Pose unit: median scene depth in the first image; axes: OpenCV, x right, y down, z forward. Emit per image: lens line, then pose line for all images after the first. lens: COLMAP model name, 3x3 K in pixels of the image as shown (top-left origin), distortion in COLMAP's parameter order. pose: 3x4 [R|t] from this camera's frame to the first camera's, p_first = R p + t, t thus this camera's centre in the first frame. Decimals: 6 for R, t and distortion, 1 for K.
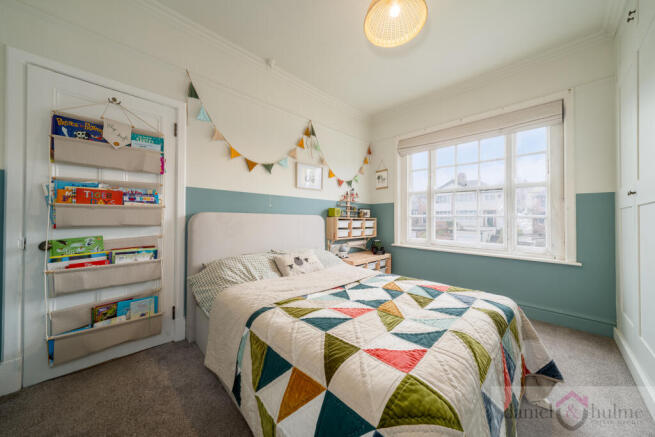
lens RADIAL K [[223.4, 0, 324.2], [0, 223.4, 217.8], [0, 0, 1]] dist [0.001028, -0.000017]
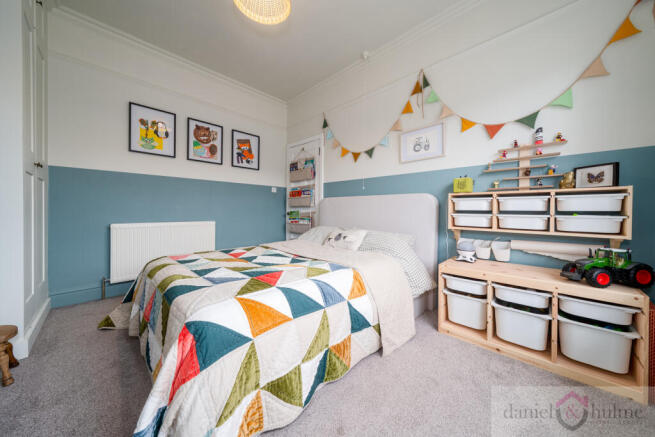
lens RADIAL K [[223.4, 0, 324.2], [0, 223.4, 217.8], [0, 0, 1]] dist [0.001028, -0.000017]
pose [[0.032170, 0.036632, -0.998811, 0.756945], [0.014496, 0.999206, 0.037113, 0.042015], [0.999377, -0.015673, 0.031613, 0.669734]]
